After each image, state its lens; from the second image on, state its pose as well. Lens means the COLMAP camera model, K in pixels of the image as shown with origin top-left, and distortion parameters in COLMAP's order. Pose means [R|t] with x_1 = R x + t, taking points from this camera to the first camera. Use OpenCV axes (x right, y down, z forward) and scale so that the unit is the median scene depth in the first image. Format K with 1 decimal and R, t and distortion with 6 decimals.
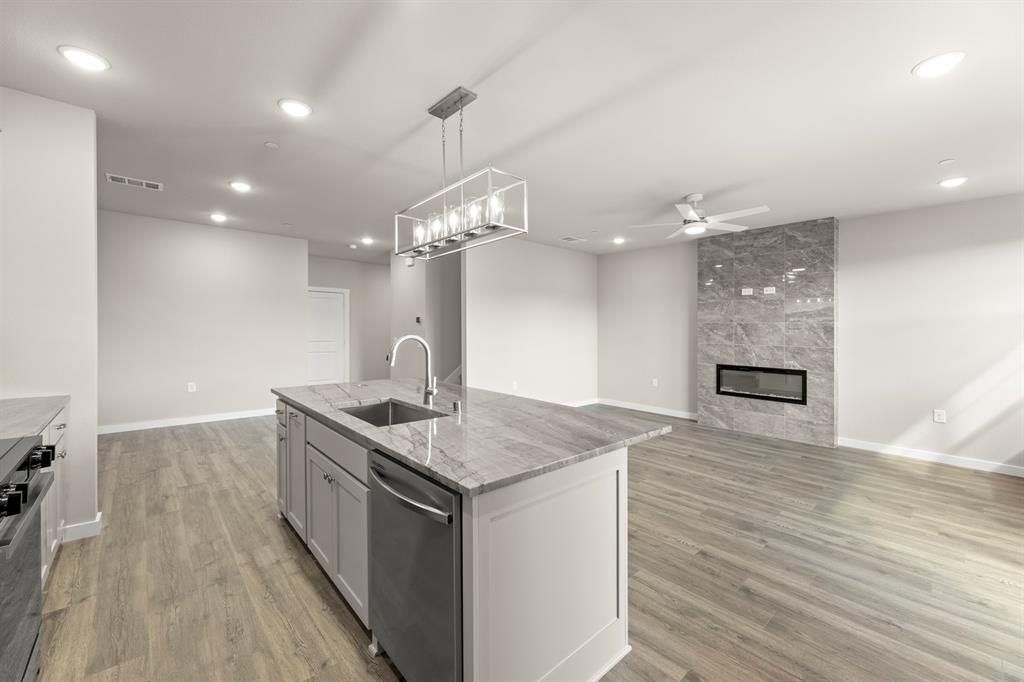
lens RADIAL K [[412.8, 0, 506.4], [0, 412.8, 337.7], [0, 0, 1]] dist [0.002461, 0.000559]
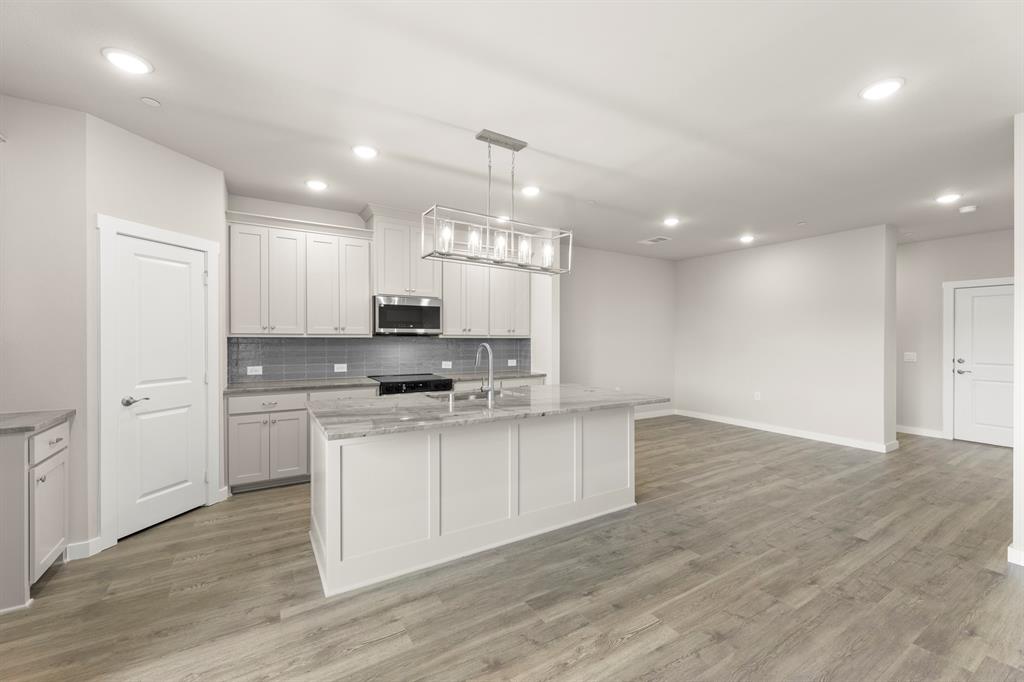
lens RADIAL K [[412.8, 0, 509.1], [0, 412.8, 340.7], [0, 0, 1]] dist [0.002461, 0.000559]
pose [[-0.170580, -0.015382, -0.985224, 0.478298], [-0.019357, 0.999737, -0.012257, 0.001708], [0.985154, 0.016980, -0.170833, 0.584143]]
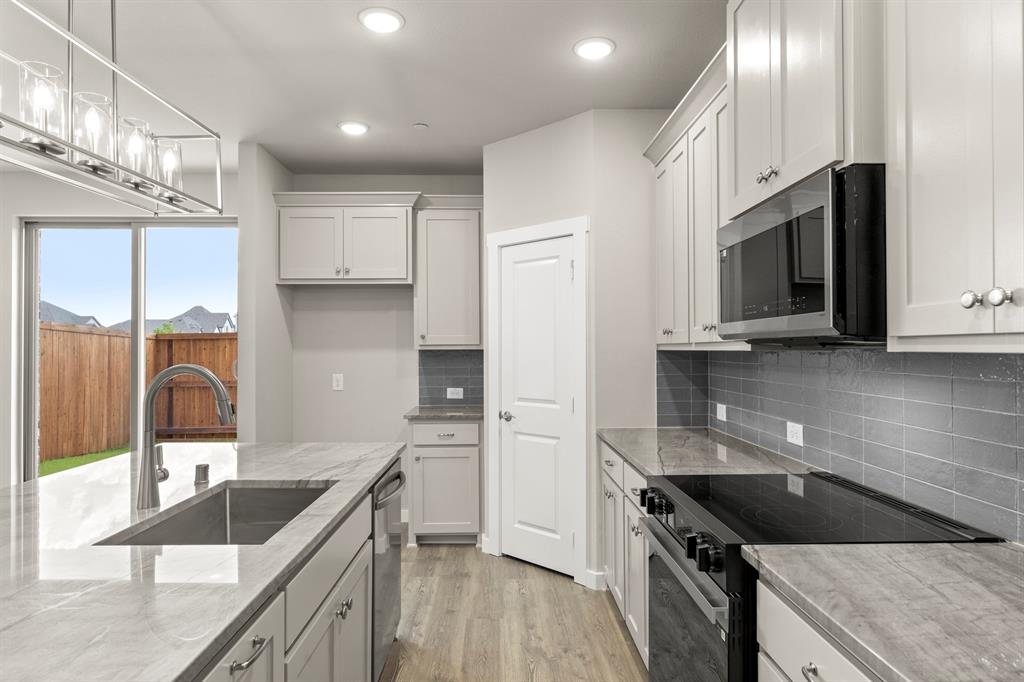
lens RADIAL K [[613.2, 0, 509.6], [0, 613.2, 335.8], [0, 0, 1]] dist [0.004434, -0.000806]
pose [[-0.764274, -0.001669, 0.644889, -0.461224], [0.000648, 0.999994, 0.003355, -0.021313], [-0.644891, 0.002982, -0.764269, 0.598278]]
